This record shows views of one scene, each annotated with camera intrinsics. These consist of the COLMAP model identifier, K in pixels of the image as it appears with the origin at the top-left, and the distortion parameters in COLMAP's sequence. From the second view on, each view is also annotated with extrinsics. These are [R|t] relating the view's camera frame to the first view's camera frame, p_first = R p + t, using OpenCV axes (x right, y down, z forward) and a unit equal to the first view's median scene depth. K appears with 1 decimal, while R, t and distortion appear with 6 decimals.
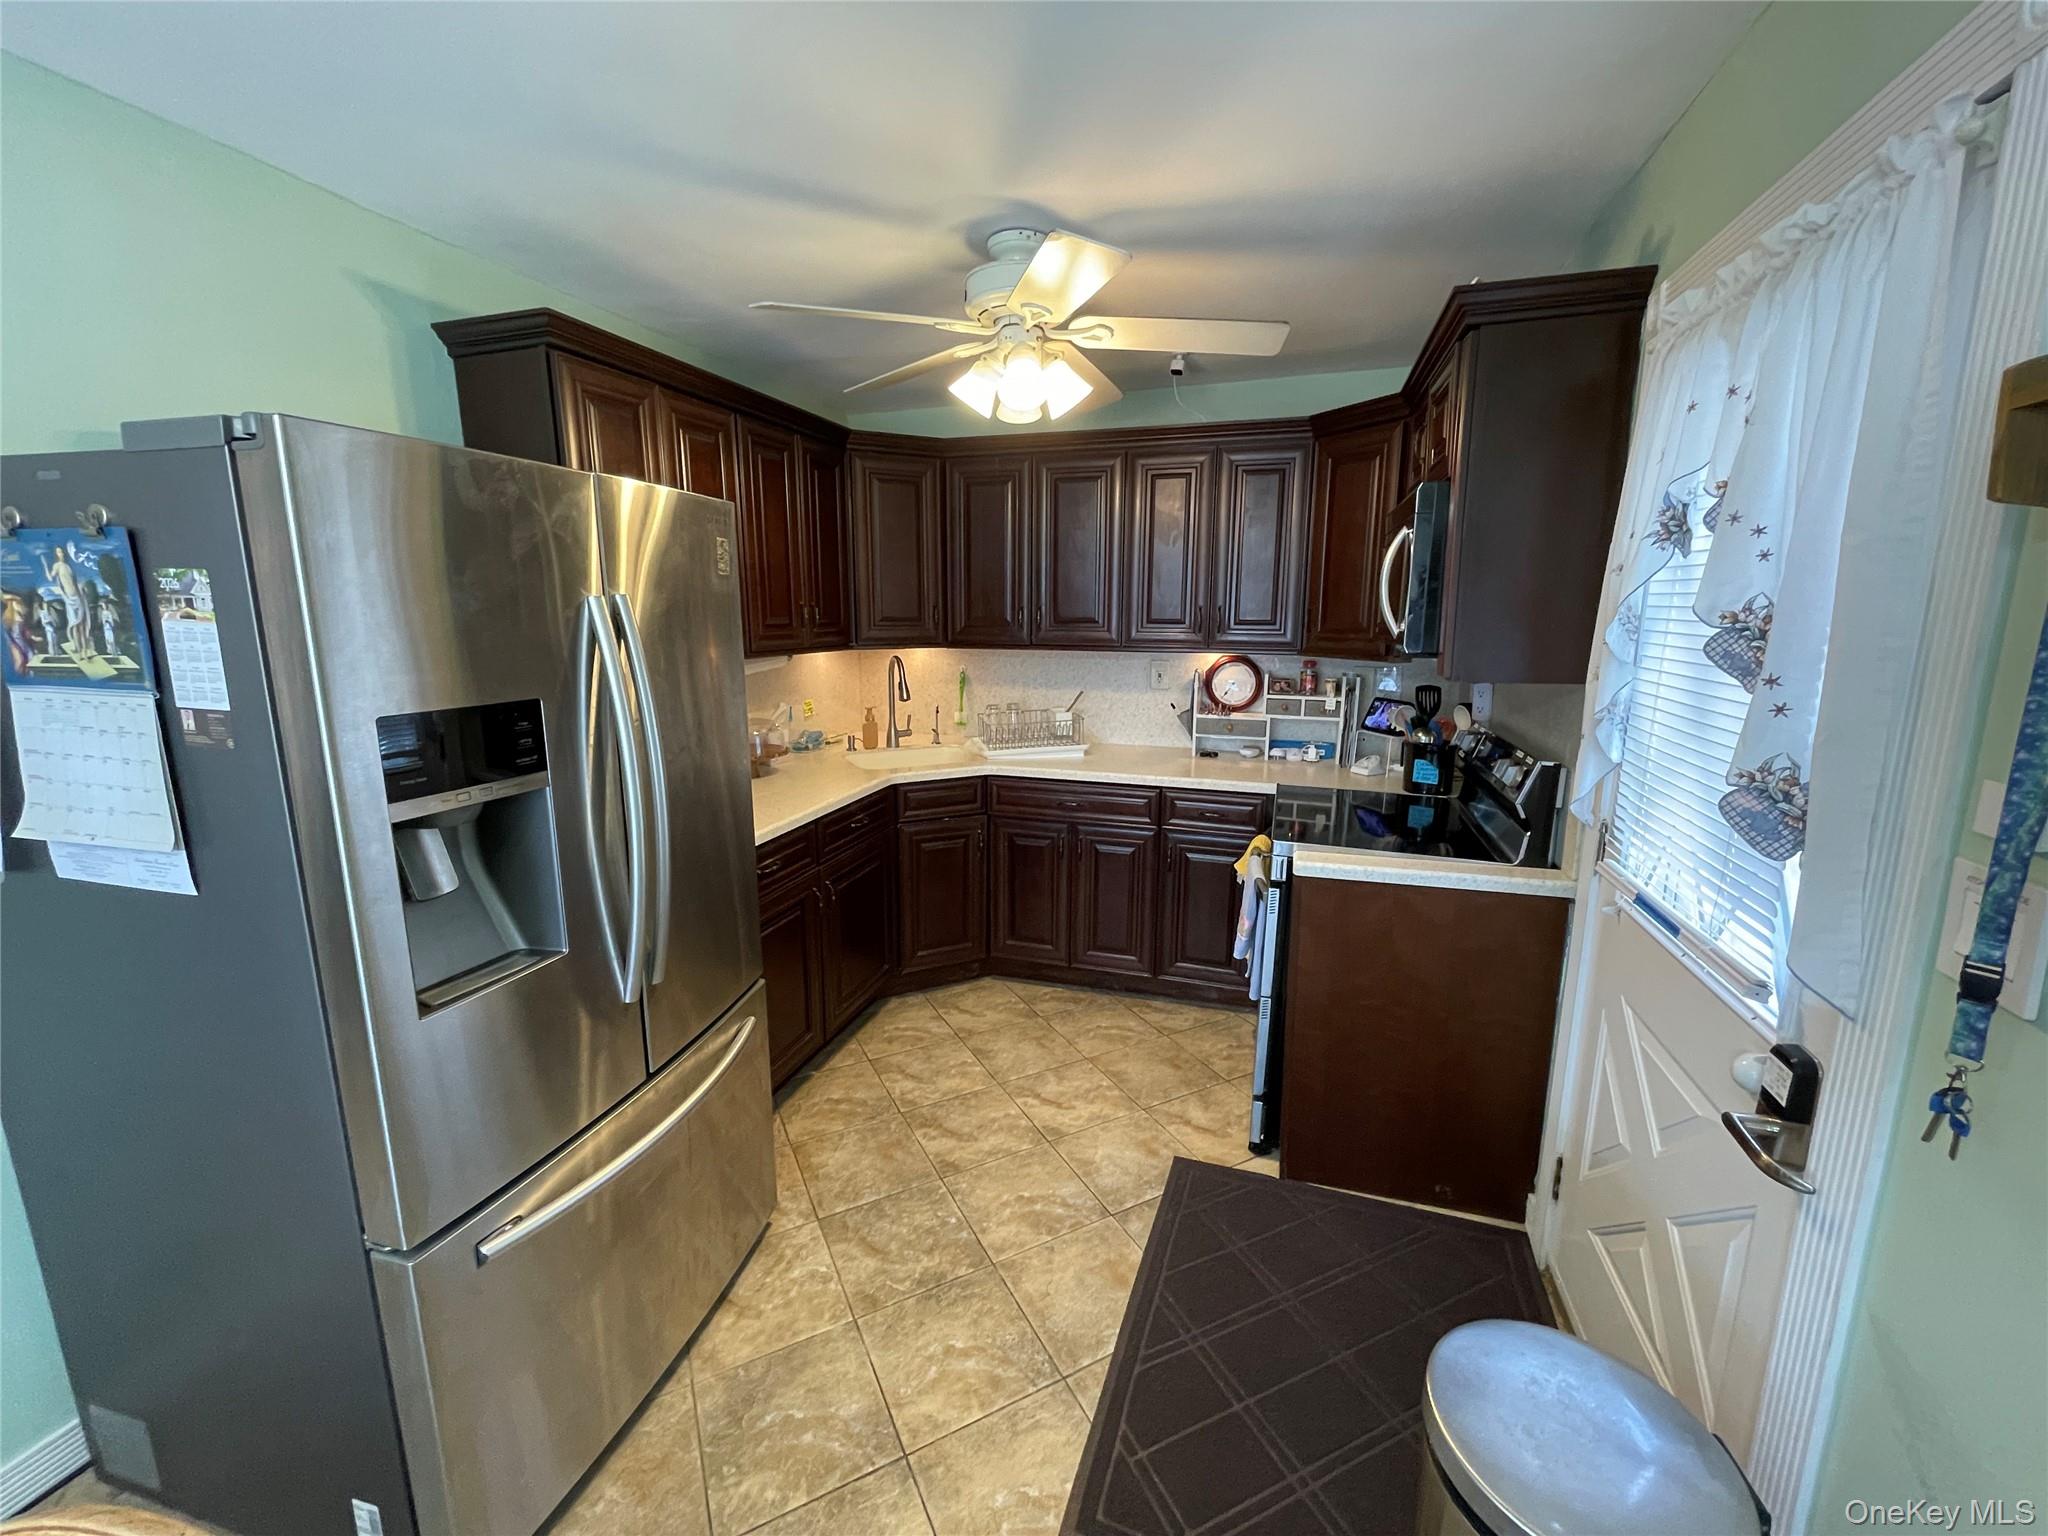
lens RADIAL K [[825.1, 0, 1023.6], [0, 825.1, 764.9], [0, 0, 1]] dist [-0.004672, 0.000155]
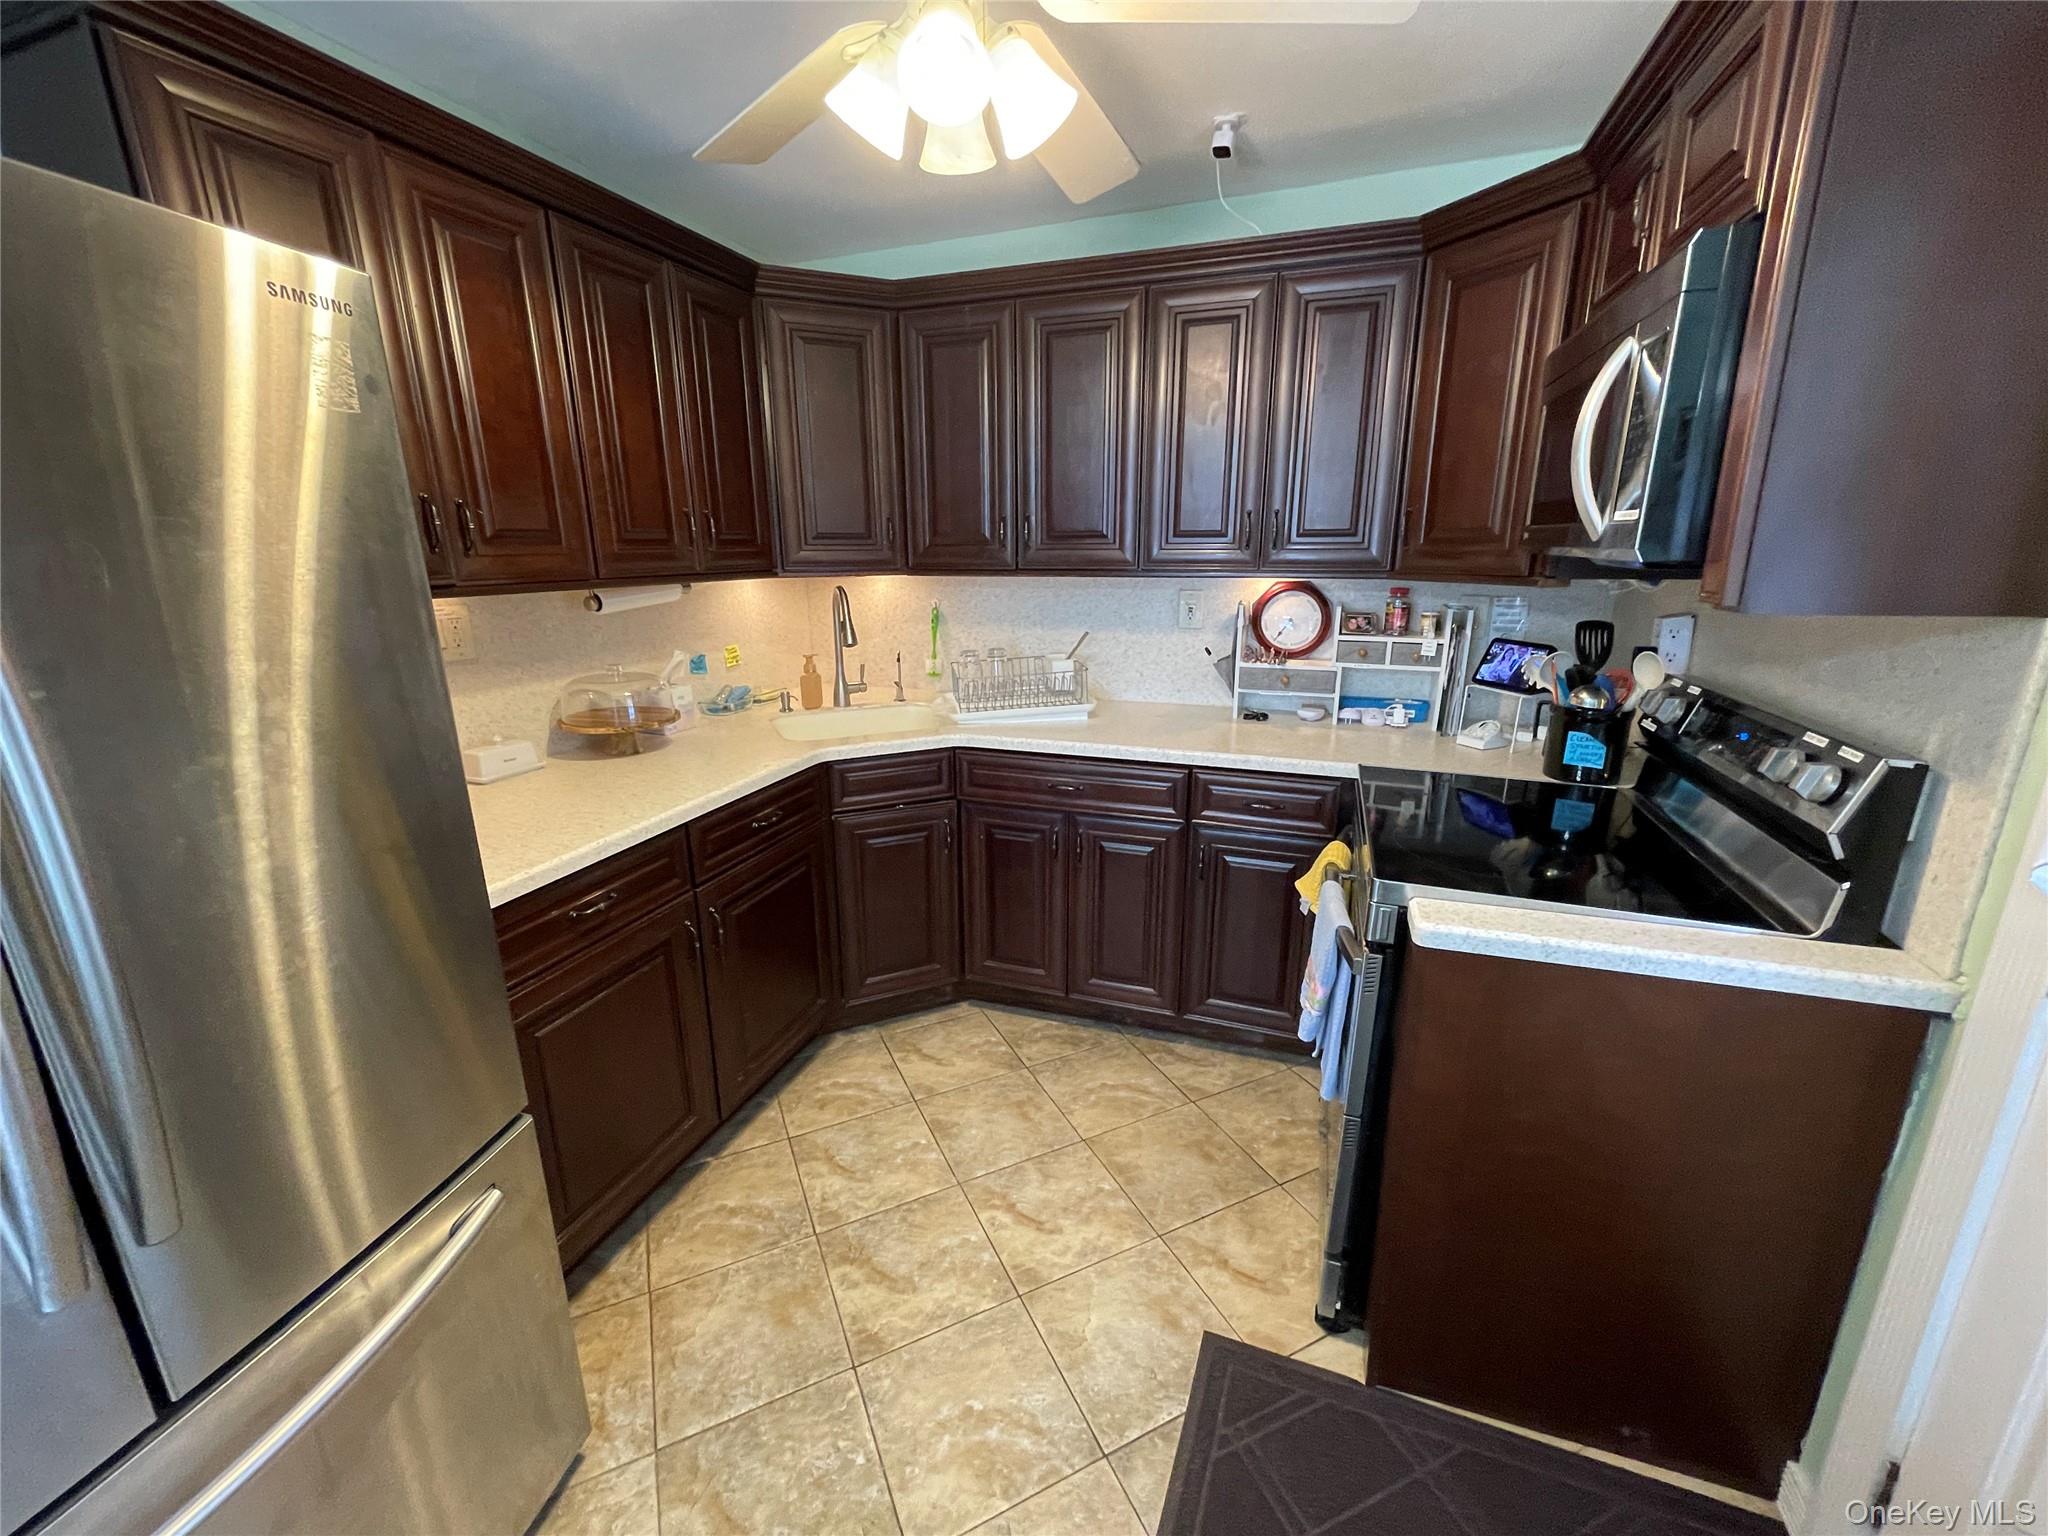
lens RADIAL K [[825.1, 0, 1023.6], [0, 825.1, 764.9], [0, 0, 1]] dist [-0.004672, 0.000155]
pose [[0.999408, -0.000563, -0.034406, 0.044947], [0.003081, 0.997315, 0.073168, -0.026784], [0.034273, -0.073231, 0.996726, 0.273280]]
